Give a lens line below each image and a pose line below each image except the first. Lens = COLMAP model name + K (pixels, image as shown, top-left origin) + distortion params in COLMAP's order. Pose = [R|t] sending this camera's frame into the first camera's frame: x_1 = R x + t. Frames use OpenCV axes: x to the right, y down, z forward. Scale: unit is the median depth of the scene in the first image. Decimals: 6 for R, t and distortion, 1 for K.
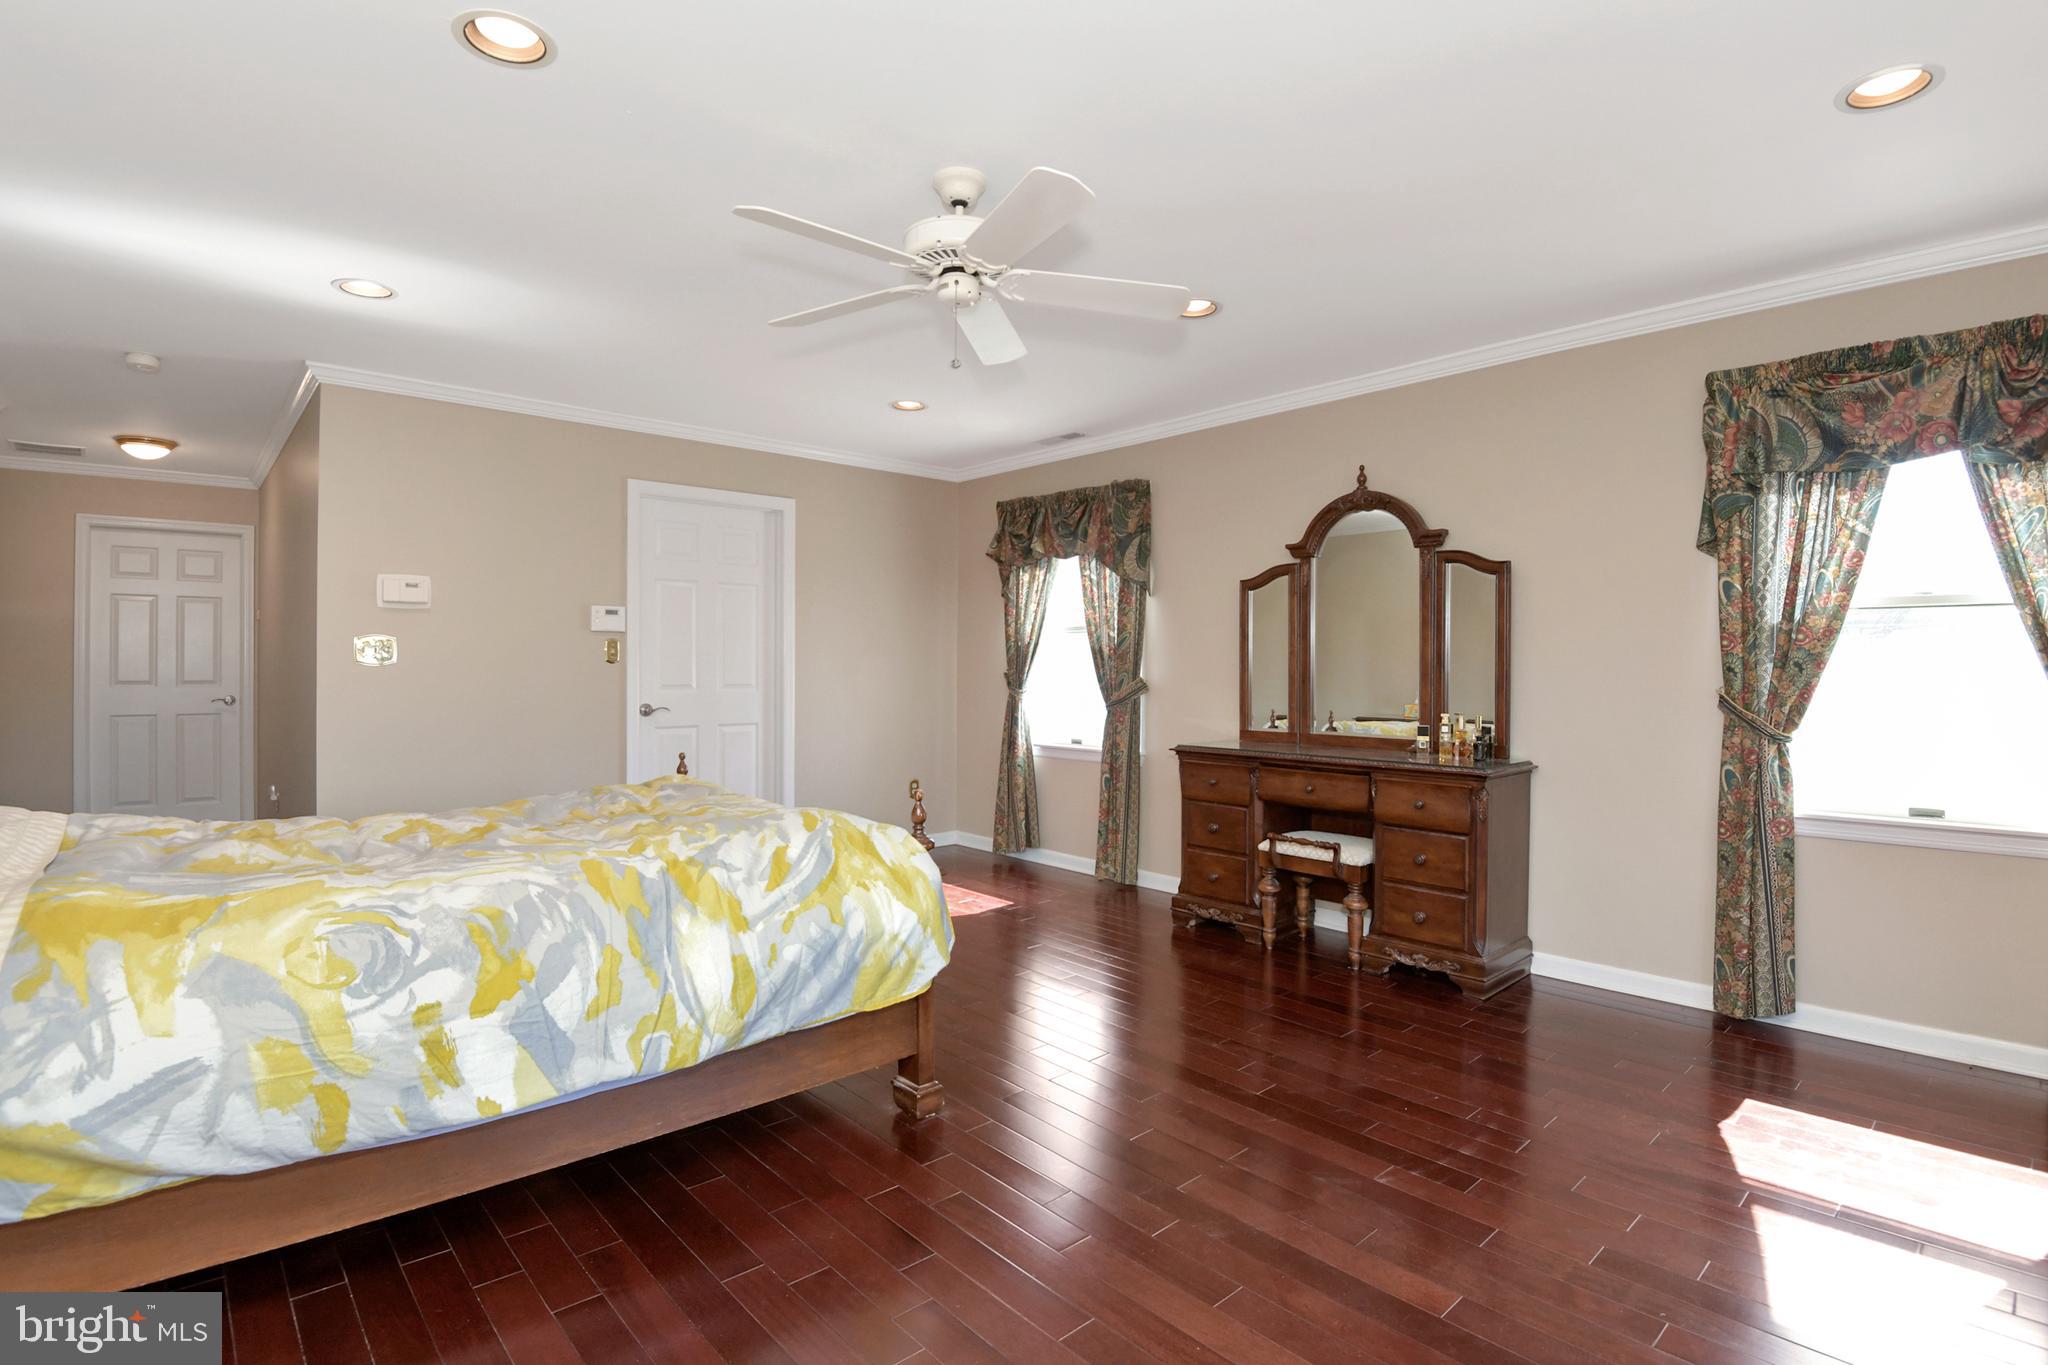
lens RADIAL K [[975.5, 0, 1027.6], [0, 975.5, 654.7], [0, 0, 1]] dist [-0.028472, -0.001476]
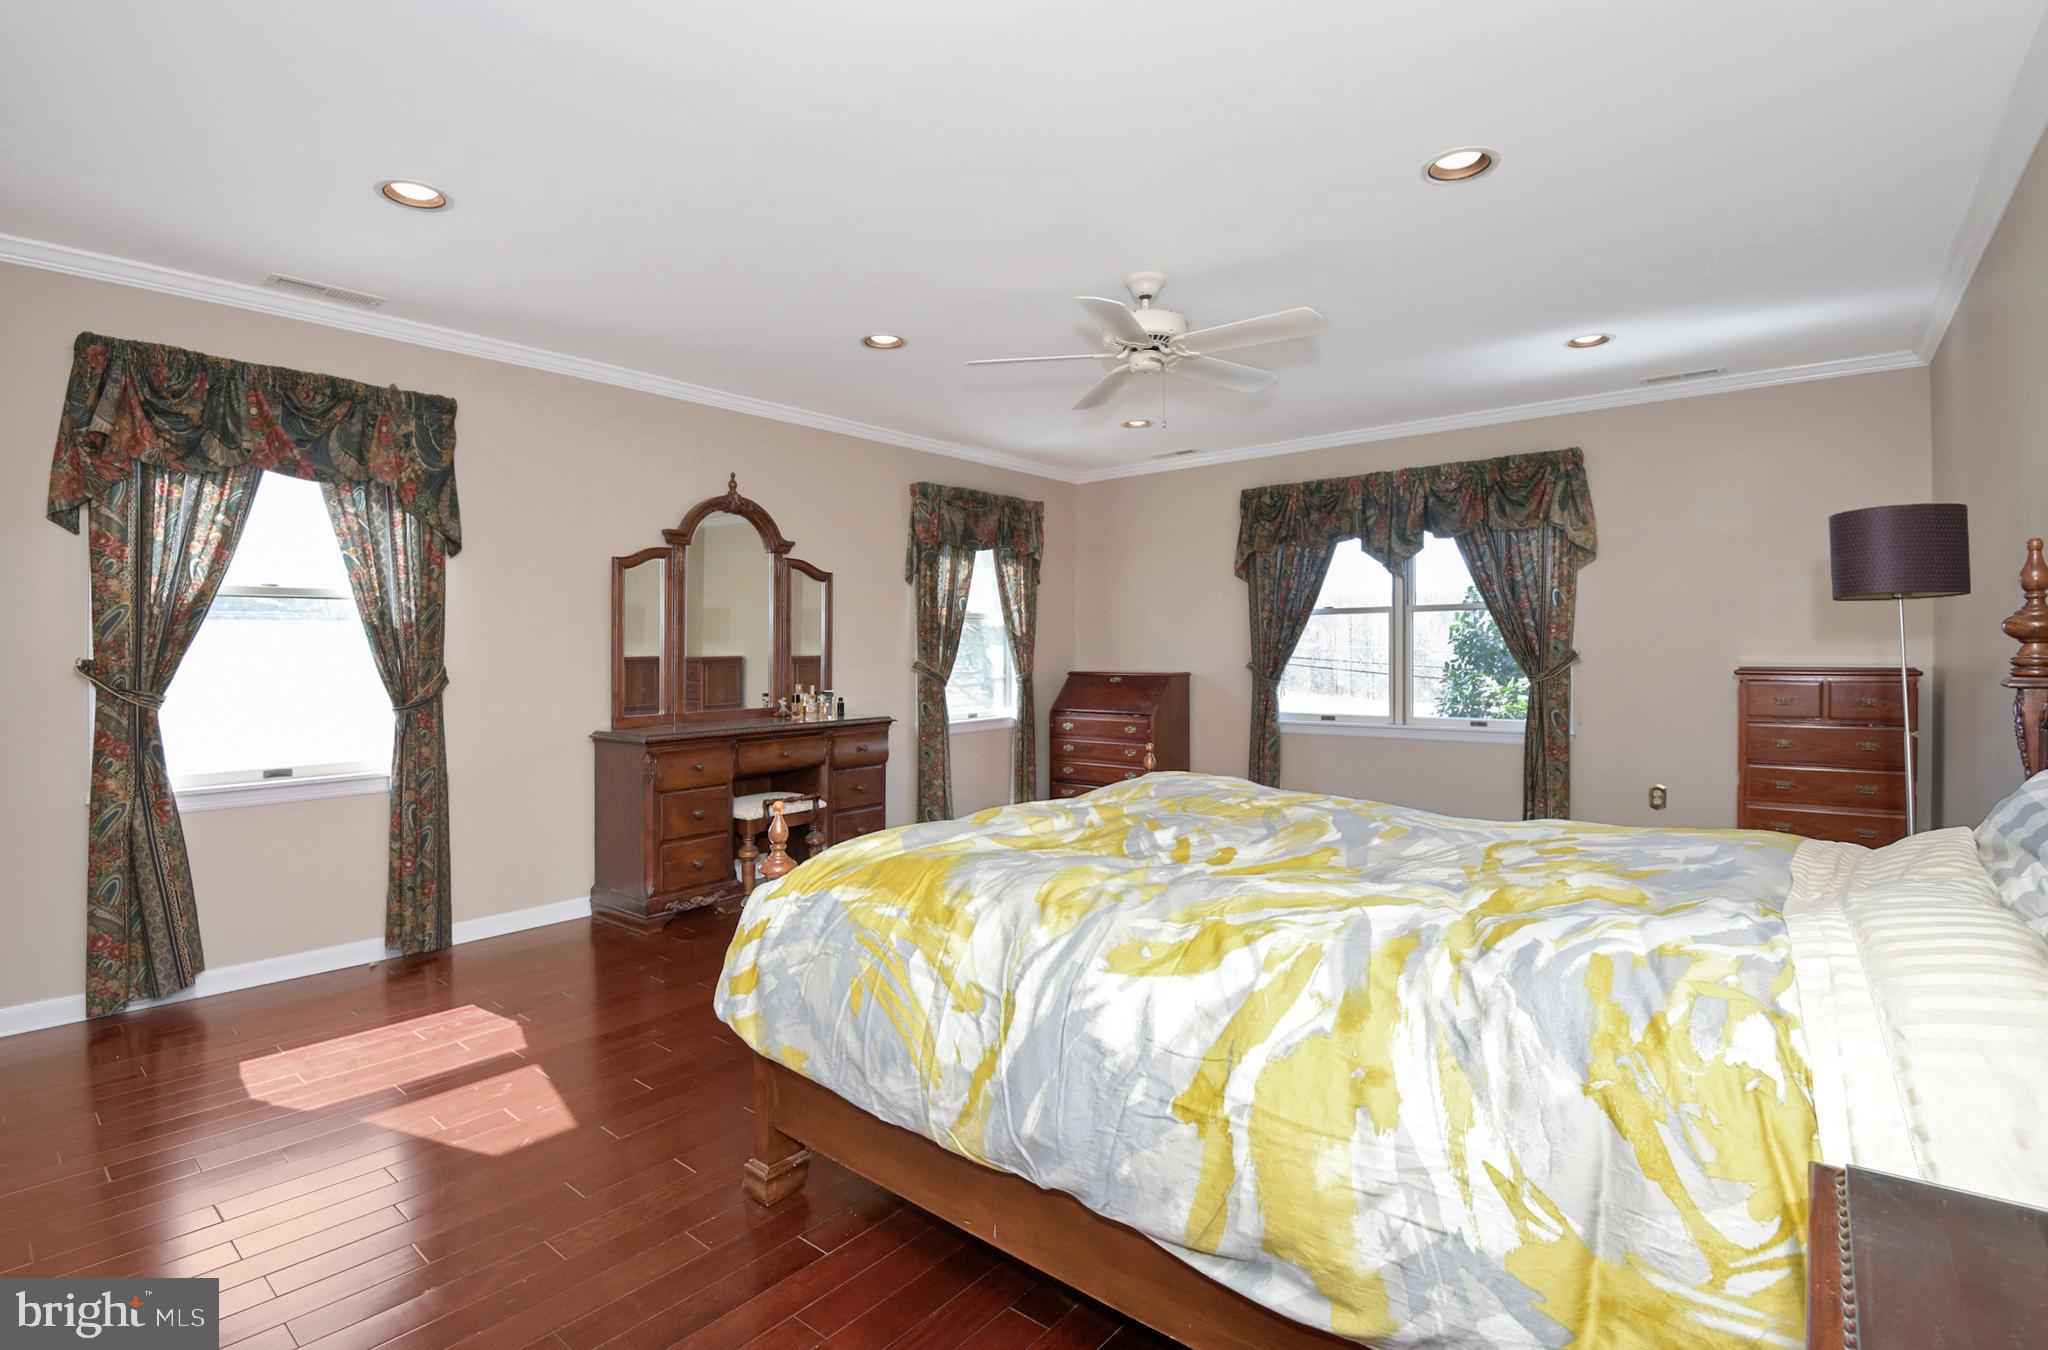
lens RADIAL K [[826.1, 0, 1022.9], [0, 826.1, 647.1], [0, 0, 1]] dist [-0.009054, -0.000085]
pose [[-0.062872, -0.003126, 0.998017, -0.824099], [-0.006782, 0.999973, 0.002705, 0.007103], [-0.997999, -0.006599, -0.062892, 0.909525]]
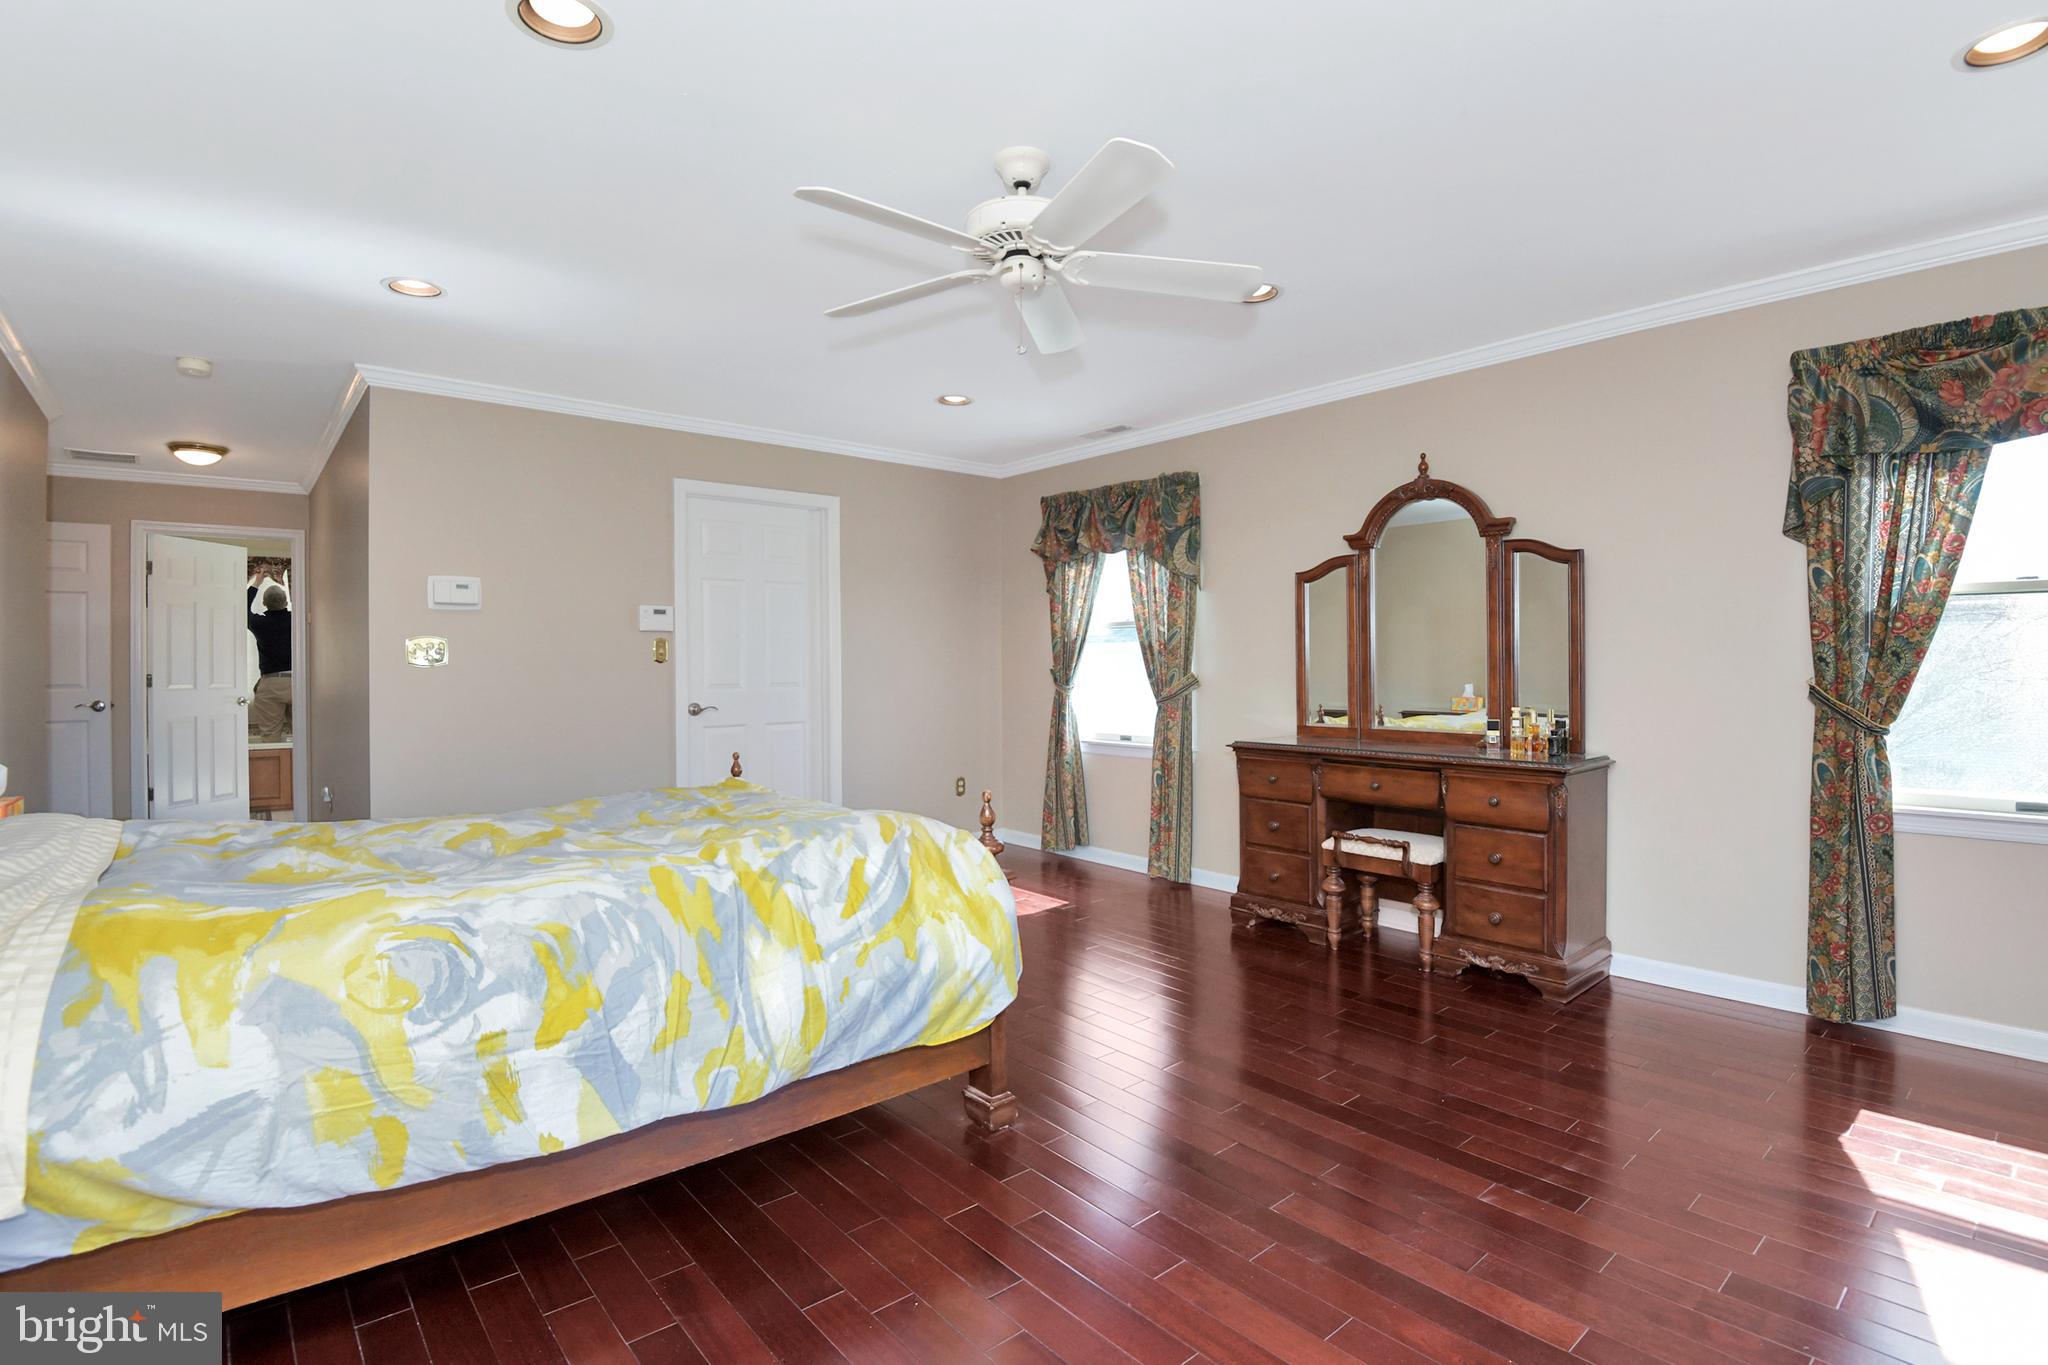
lens RADIAL K [[952.8, 0, 1027.2], [0, 952.8, 651.3], [0, 0, 1]] dist [-0.032703, -0.000002]
pose [[0.999720, -0.008612, -0.022031, -0.043619], [0.008611, 0.999963, -0.000141, 0.000516], [0.022031, -0.000048, 0.999757, 0.050675]]
